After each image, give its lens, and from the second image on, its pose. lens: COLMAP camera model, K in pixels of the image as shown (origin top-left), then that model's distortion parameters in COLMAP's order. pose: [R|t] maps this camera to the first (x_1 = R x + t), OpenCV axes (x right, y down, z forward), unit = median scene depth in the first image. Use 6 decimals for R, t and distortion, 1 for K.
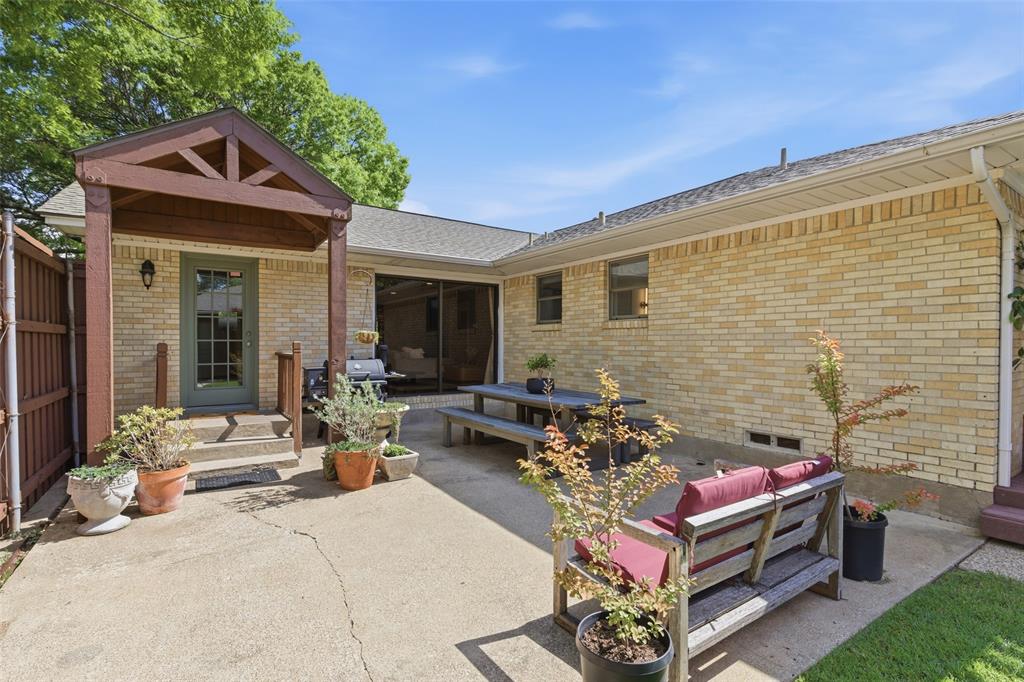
lens RADIAL K [[468.1, 0, 512.9], [0, 468.1, 347.3], [0, 0, 1]] dist [-0.000819, -0.000296]
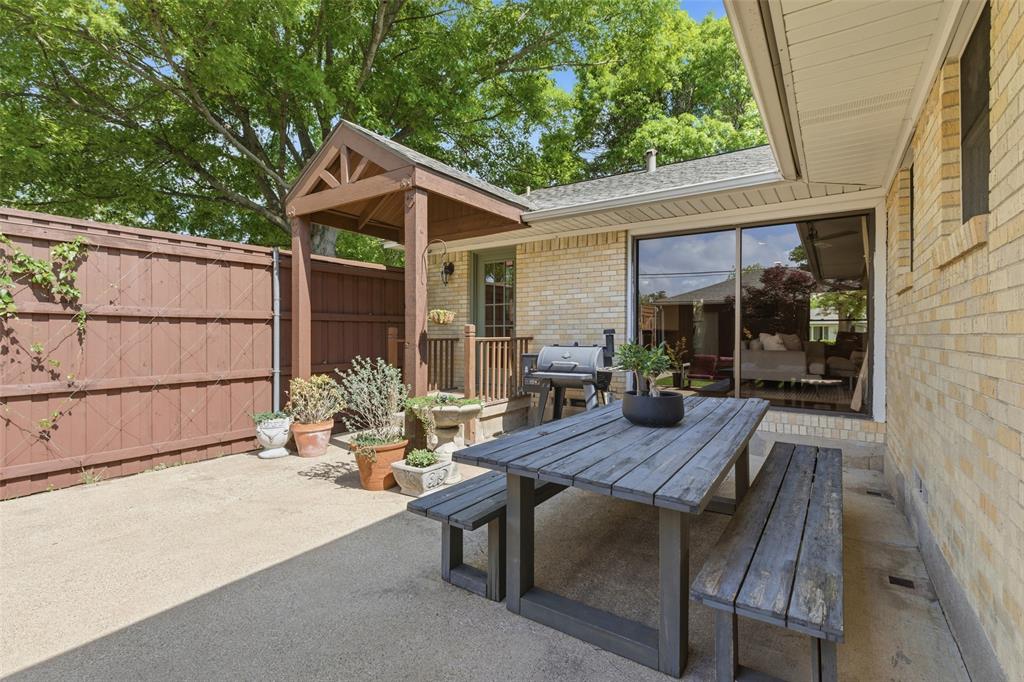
lens RADIAL K [[468.1, 0, 514.7], [0, 468.1, 335.4], [0, 0, 1]] dist [-0.000819, -0.000296]
pose [[0.377908, 0.001770, -0.925841, 0.559545], [-0.003655, 0.999993, 0.000420, 0.009838], [0.925836, 0.003225, 0.377912, 0.863787]]
